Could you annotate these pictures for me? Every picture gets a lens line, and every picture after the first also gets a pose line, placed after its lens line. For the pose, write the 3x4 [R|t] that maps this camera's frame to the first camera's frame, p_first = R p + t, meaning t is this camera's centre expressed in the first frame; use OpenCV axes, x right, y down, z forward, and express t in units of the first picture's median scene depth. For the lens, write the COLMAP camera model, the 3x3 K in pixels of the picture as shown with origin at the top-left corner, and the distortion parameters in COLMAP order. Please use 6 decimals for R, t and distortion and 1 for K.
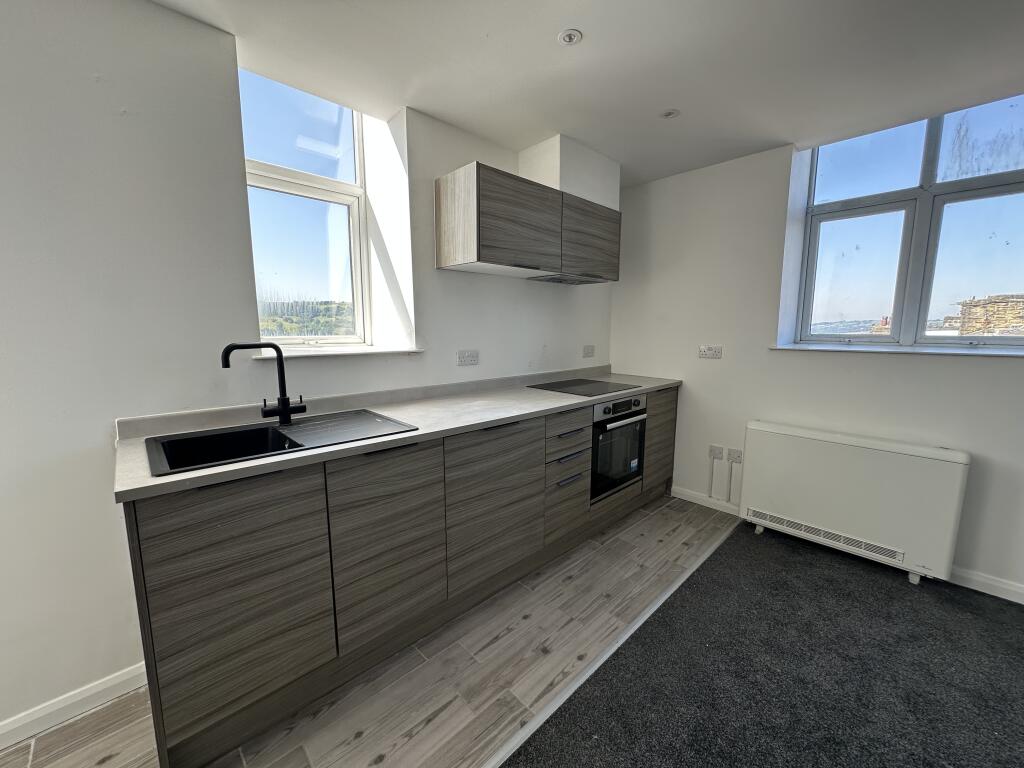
lens RADIAL K [[407.7, 0, 512.0], [0, 407.7, 384.0], [0, 0, 1]] dist [0.000028, -0.000027]
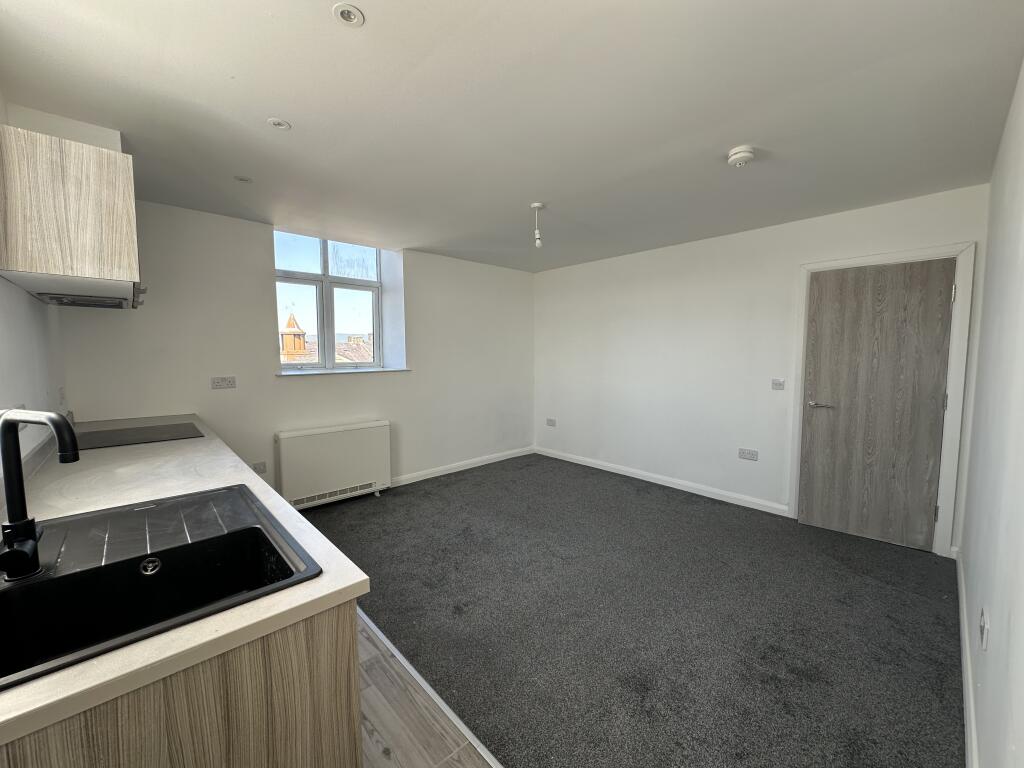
lens RADIAL K [[407.7, 0, 512.0], [0, 407.7, 384.0], [0, 0, 1]] dist [0.000028, -0.000027]
pose [[0.014358, -0.078303, 0.996826, -0.805675], [0.138417, 0.987486, 0.075576, -0.068327], [-0.990270, 0.136893, 0.025016, 0.289771]]
